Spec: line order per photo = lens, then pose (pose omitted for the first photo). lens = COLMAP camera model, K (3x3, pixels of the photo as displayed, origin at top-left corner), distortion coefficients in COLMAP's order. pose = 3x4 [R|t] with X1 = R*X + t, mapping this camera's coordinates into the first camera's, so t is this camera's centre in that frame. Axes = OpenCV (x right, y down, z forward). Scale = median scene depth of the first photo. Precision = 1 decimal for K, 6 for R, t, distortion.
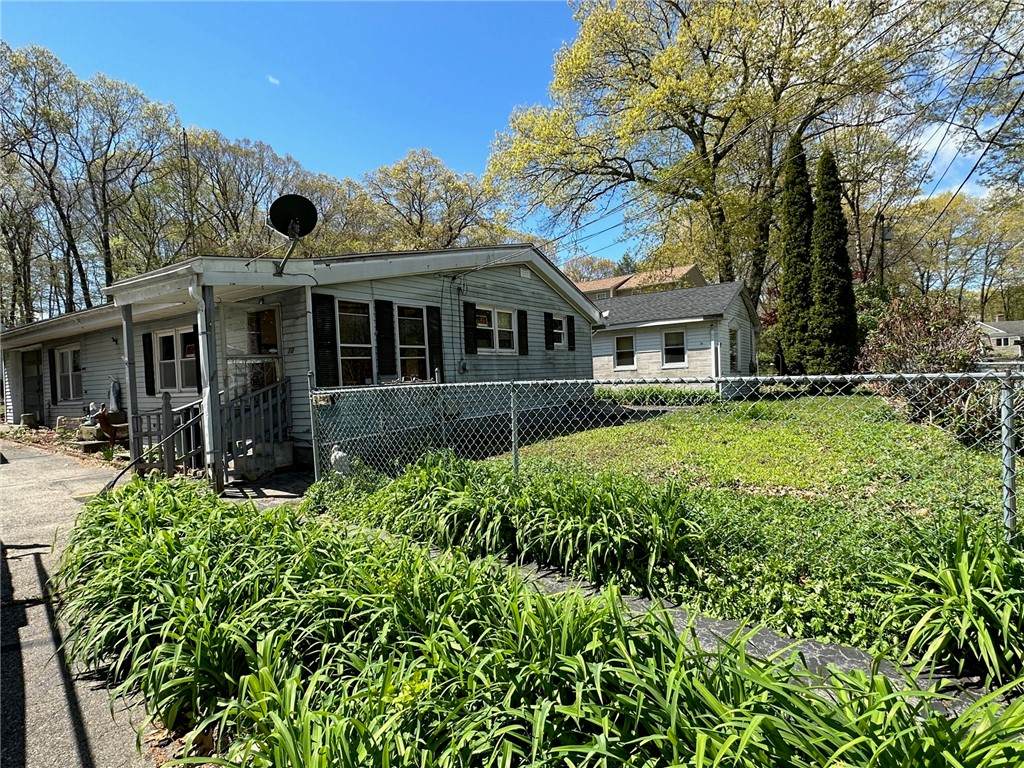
lens RADIAL K [[561.3, 0, 512.0], [0, 561.3, 384.0], [0, 0, 1]] dist [-0.004558, -0.000682]
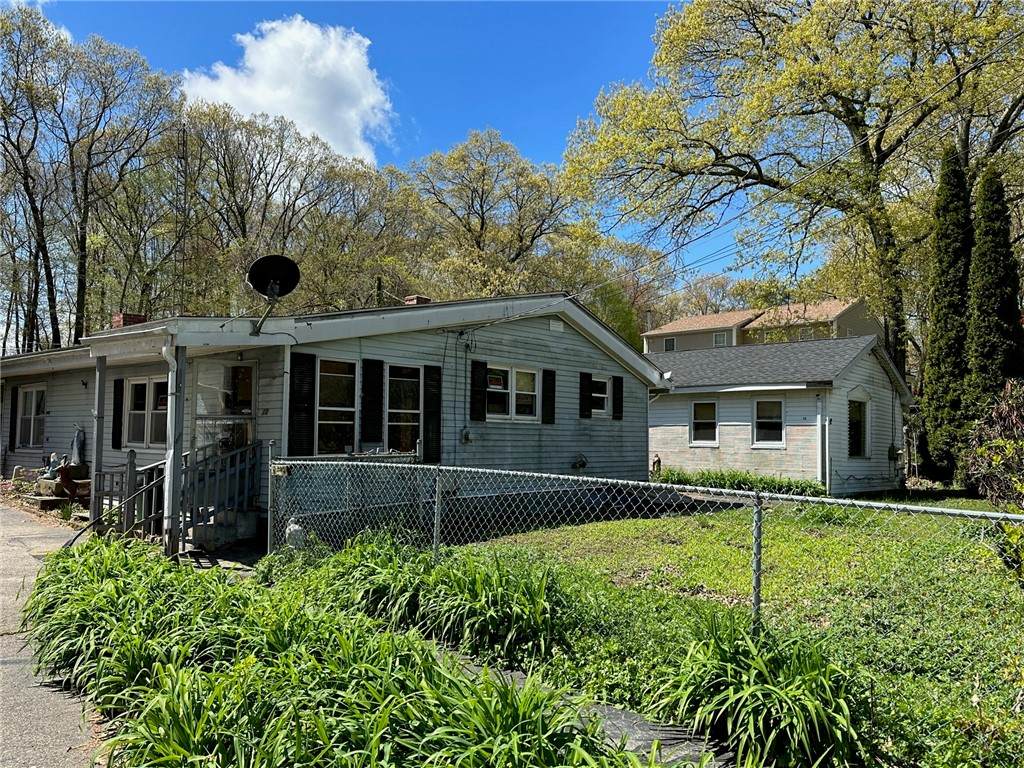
lens RADIAL K [[796.9, 0, 512.0], [0, 796.9, 384.0], [0, 0, 1]] dist [0.135858, -0.247585]
pose [[0.991043, 0.047751, -0.124716, 0.124096], [-0.057438, 0.995508, -0.075265, -0.020774], [0.120561, 0.081755, 0.989334, -0.193128]]
